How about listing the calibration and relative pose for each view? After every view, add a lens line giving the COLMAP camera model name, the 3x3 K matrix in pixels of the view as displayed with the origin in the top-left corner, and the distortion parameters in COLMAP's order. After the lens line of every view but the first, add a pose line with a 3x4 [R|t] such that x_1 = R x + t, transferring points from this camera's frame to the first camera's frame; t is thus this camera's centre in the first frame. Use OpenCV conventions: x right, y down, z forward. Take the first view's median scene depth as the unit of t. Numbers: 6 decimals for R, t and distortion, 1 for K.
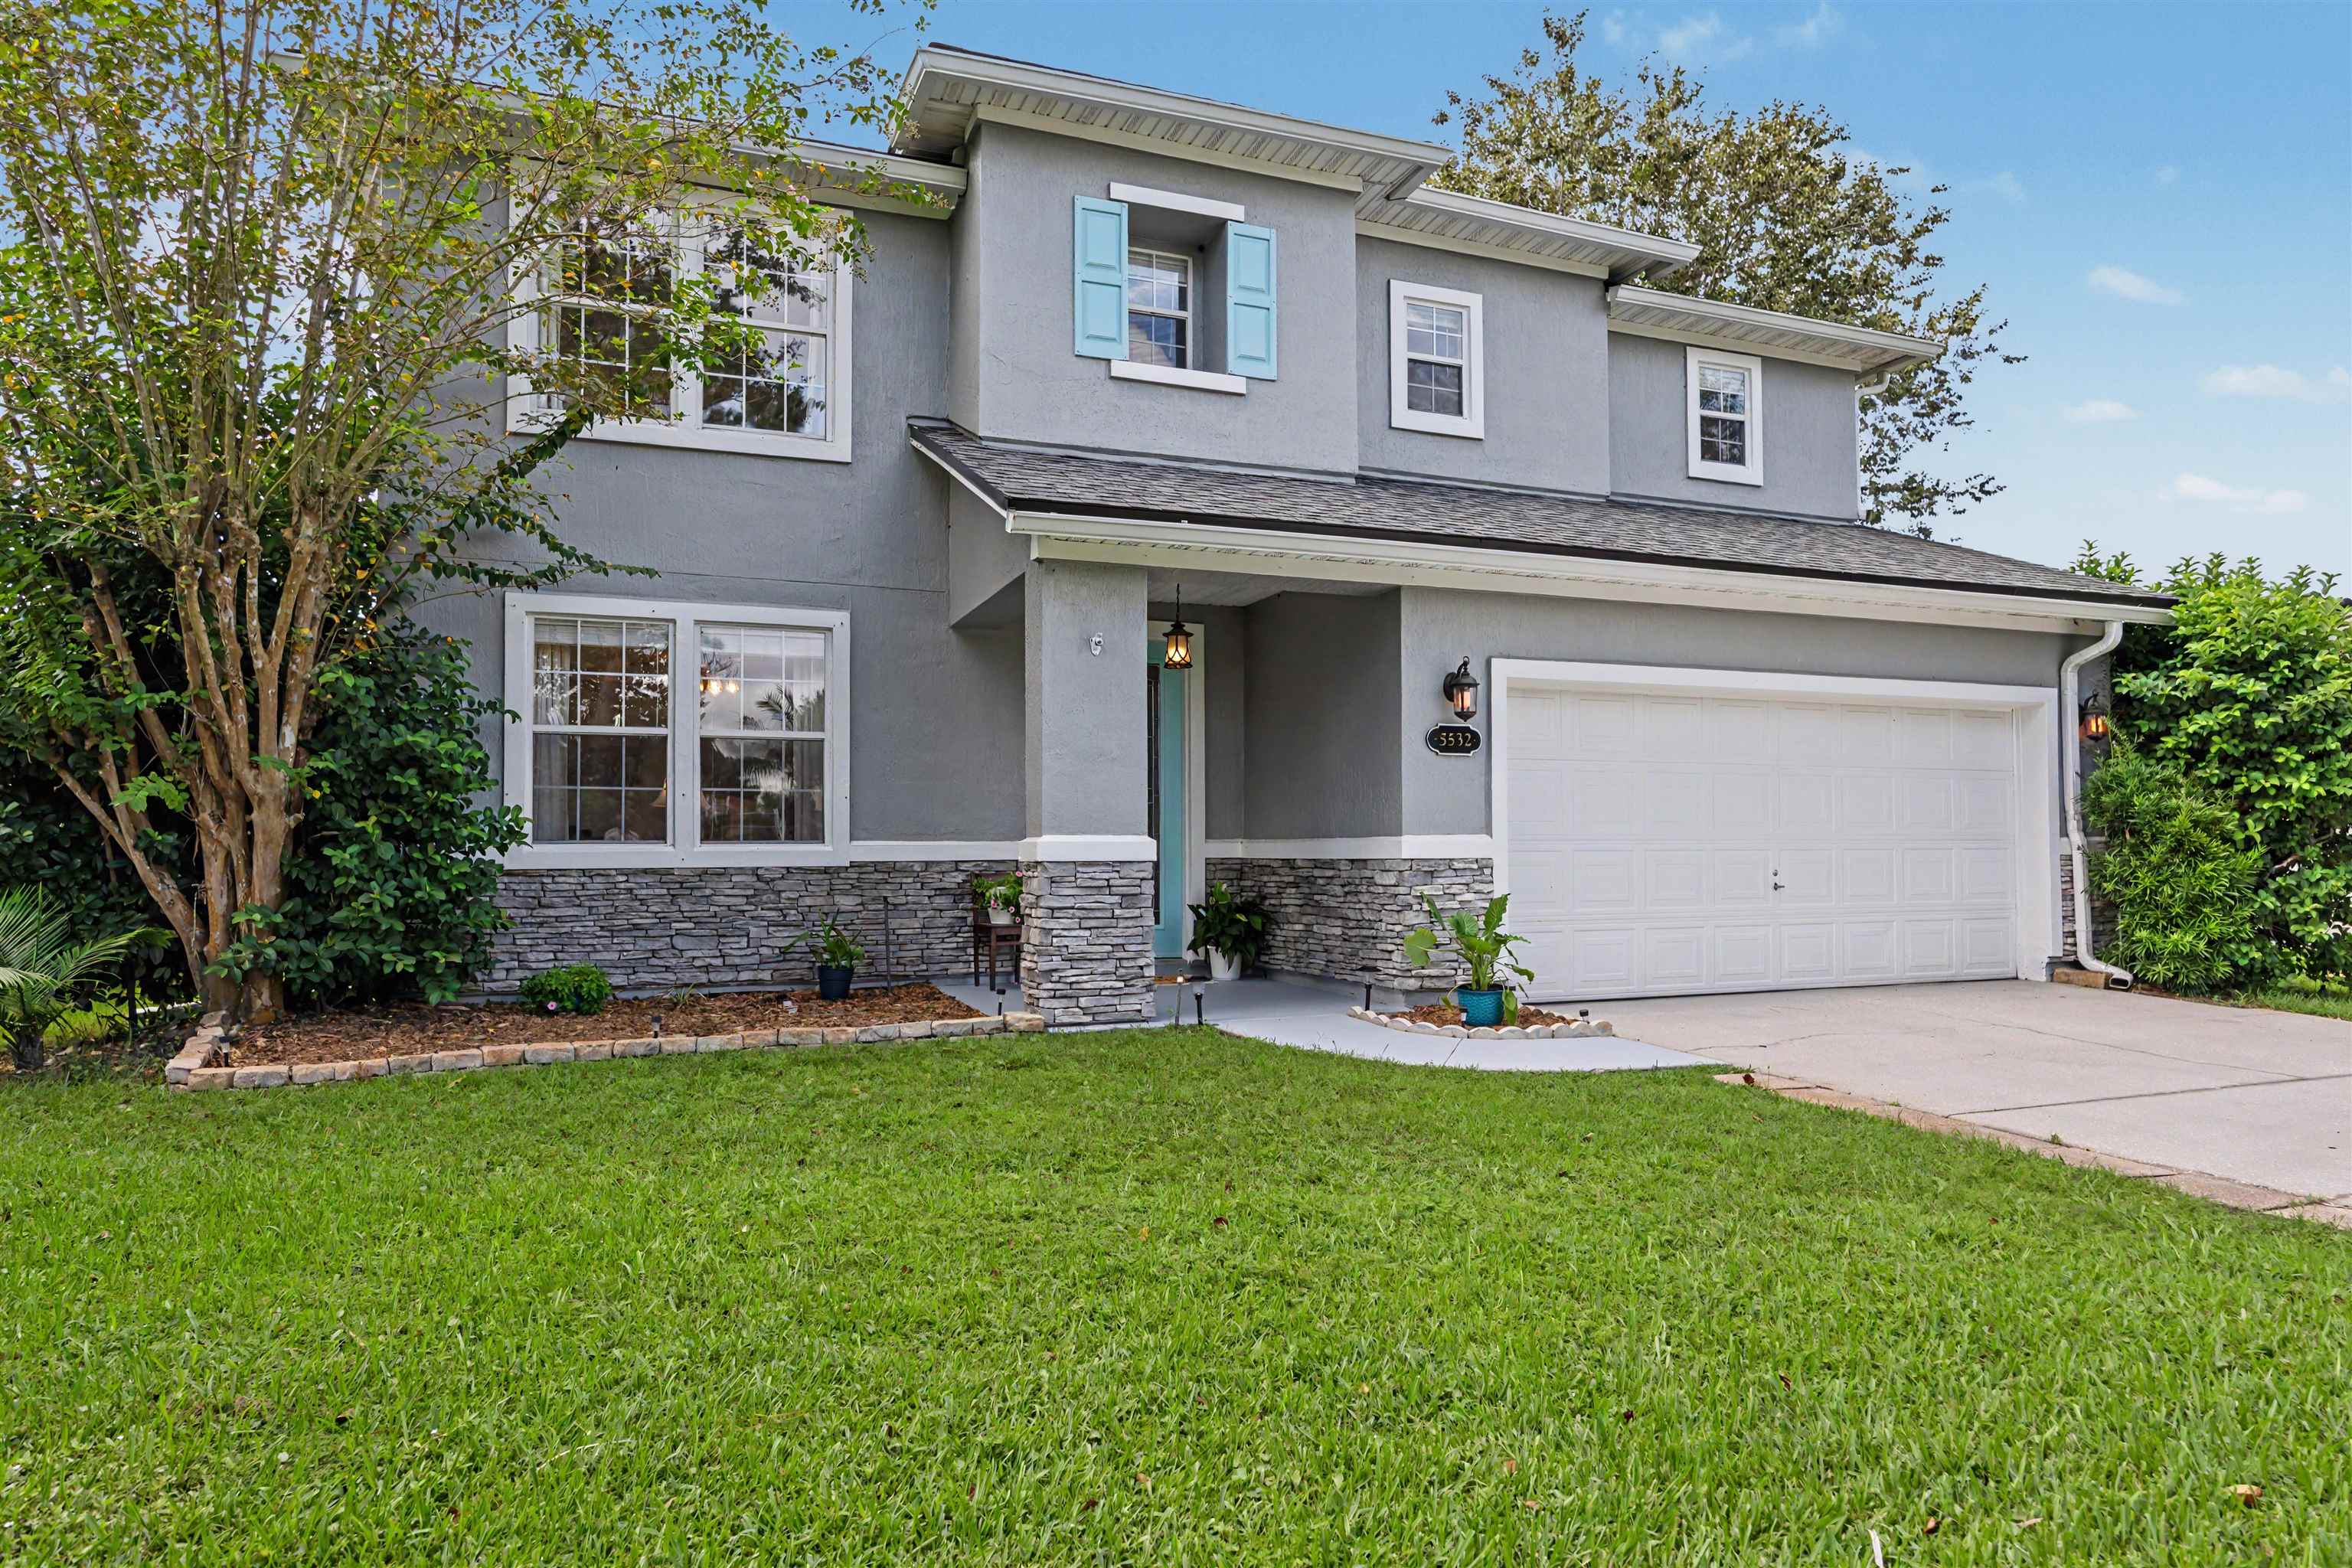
lens RADIAL K [[1414.2, 0, 1191.5], [0, 1414.2, 808.1], [0, 0, 1]] dist [0.009176, -0.002823]
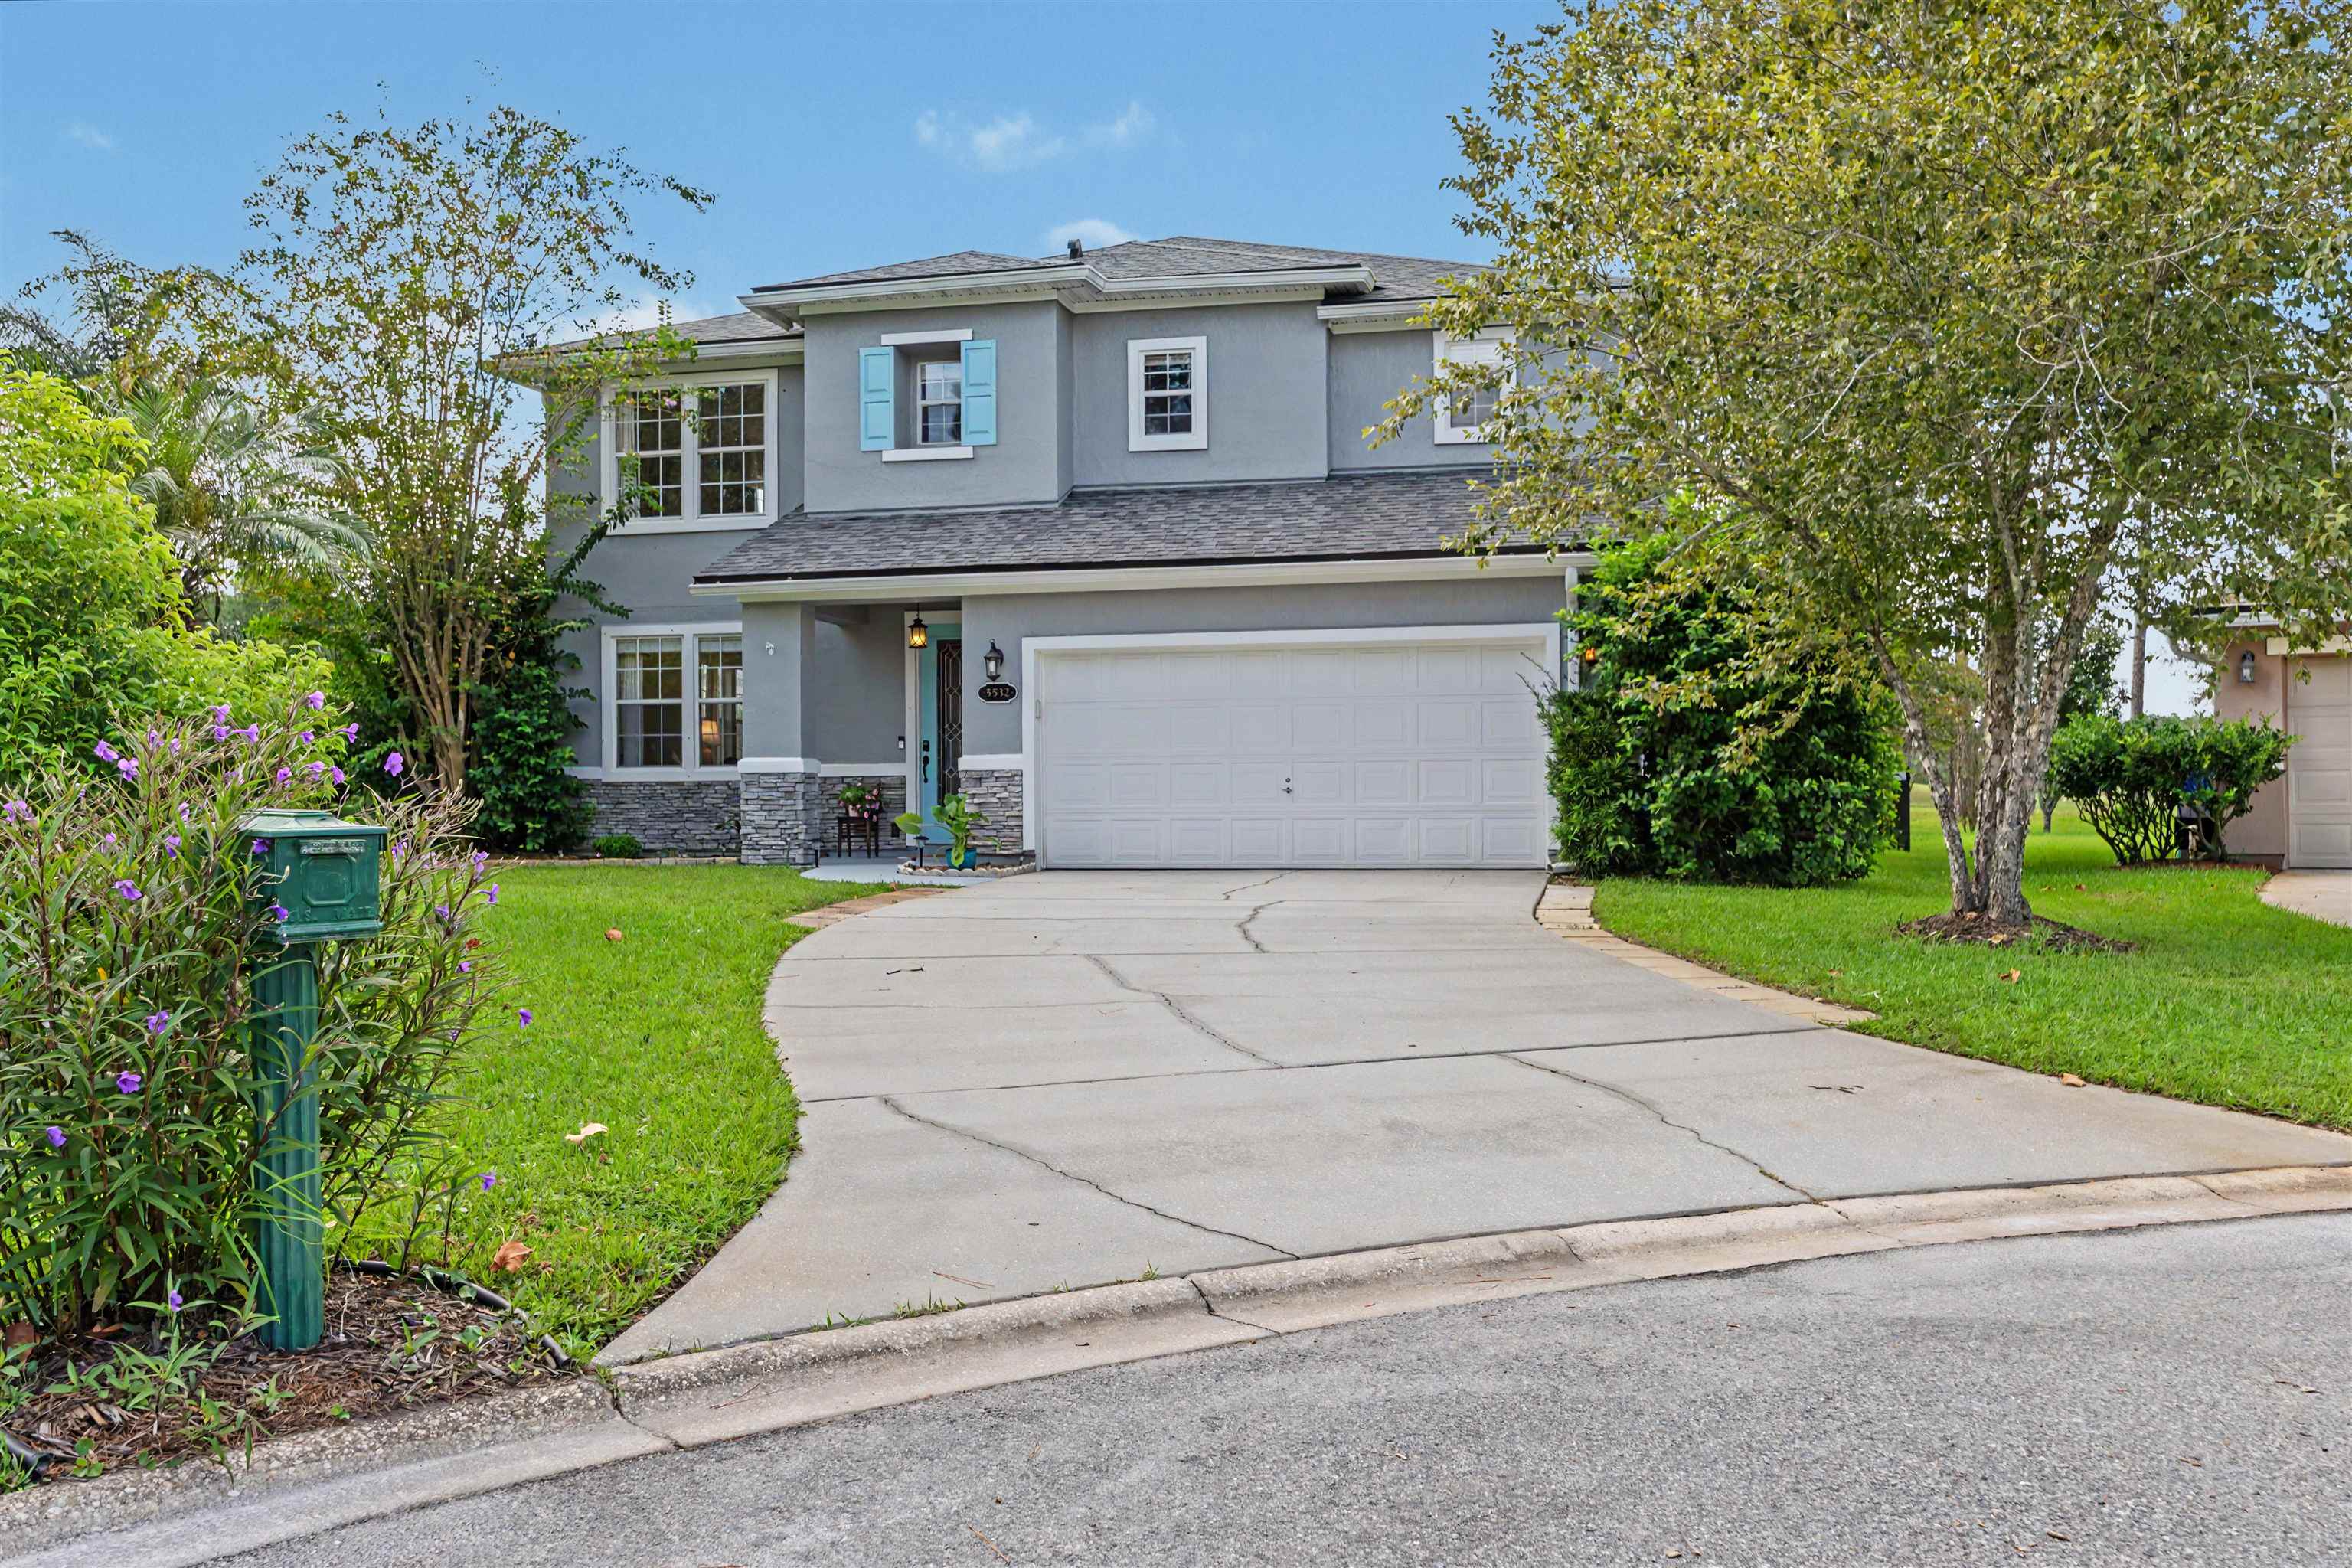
lens RADIAL K [[2054.9, 0, 1172.3], [0, 2054.9, 765.6], [0, 0, 1]] dist [0.038965, 0.002734]
pose [[0.817219, -0.012789, -0.576185, 1.443518], [0.020982, 0.999751, 0.007570, 0.016053], [0.575945, -0.018276, 0.817284, -0.639443]]
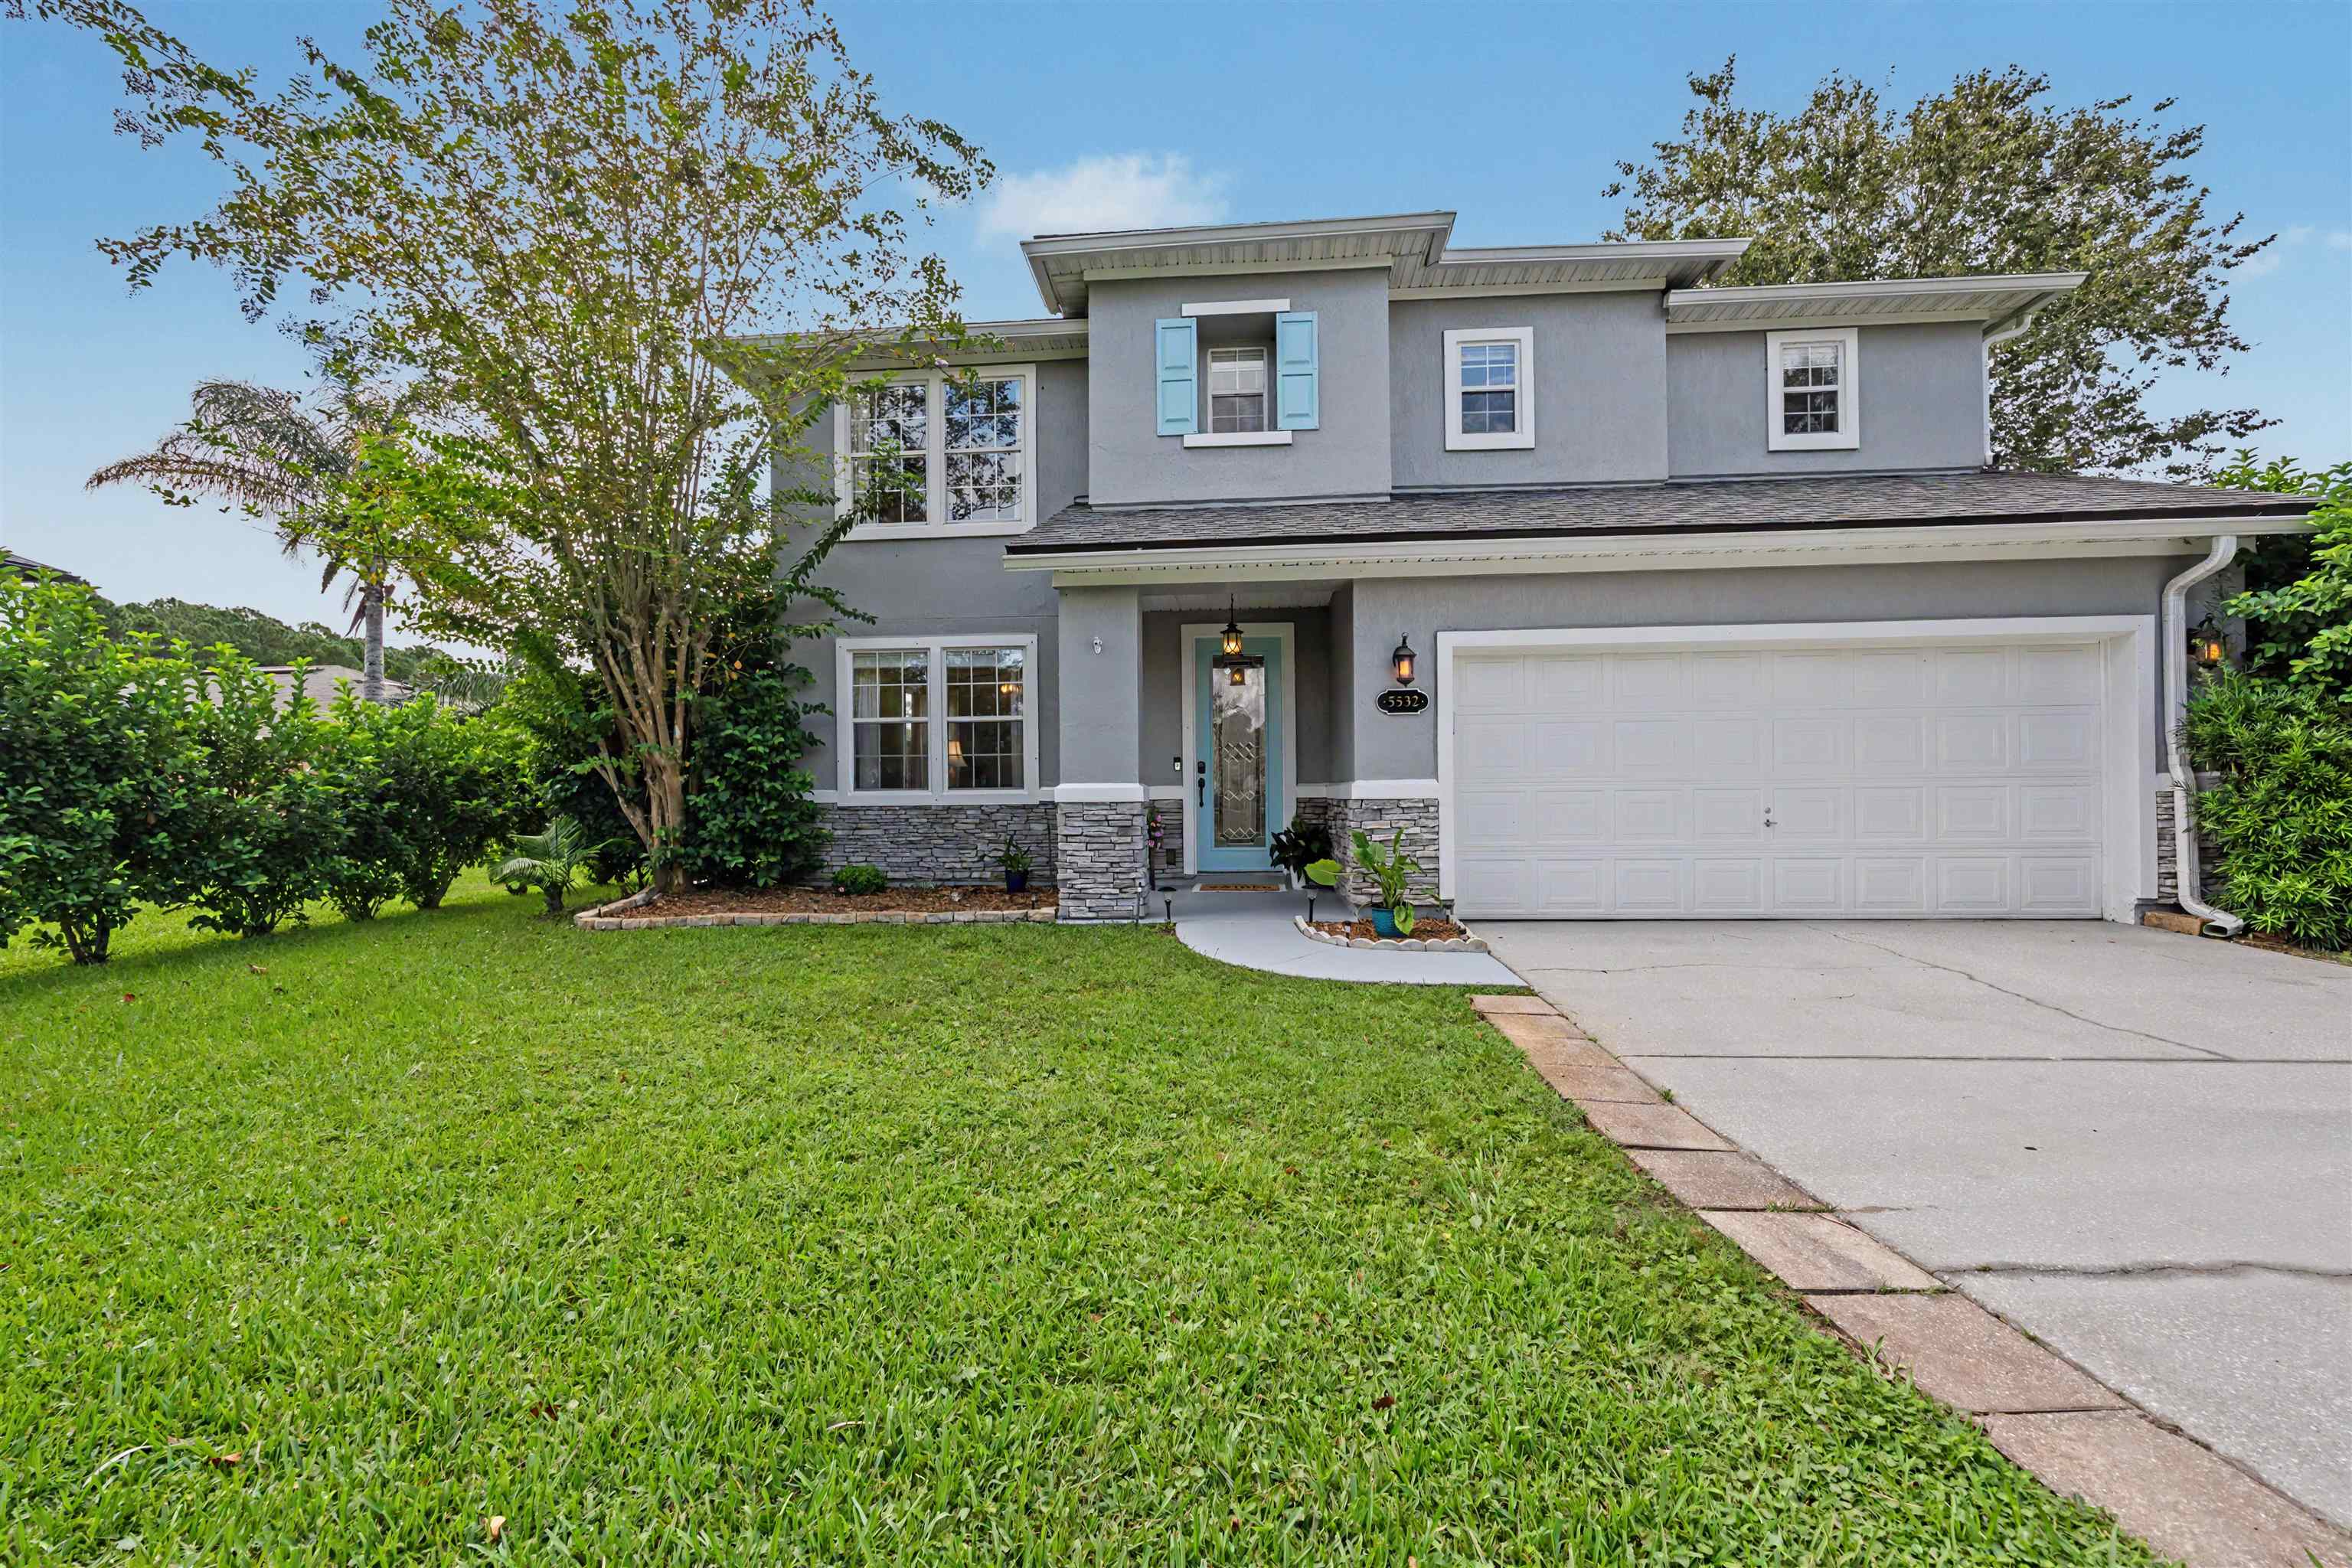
lens RADIAL K [[959.8, 0, 1178.1], [0, 959.8, 783.6], [0, 0, 1]] dist [0.002794, 0.001300]
pose [[0.899081, -0.009466, -0.437680, 0.330922], [0.020104, 0.999604, 0.019677, 0.002107], [0.437321, -0.026490, 0.898915, 0.147720]]
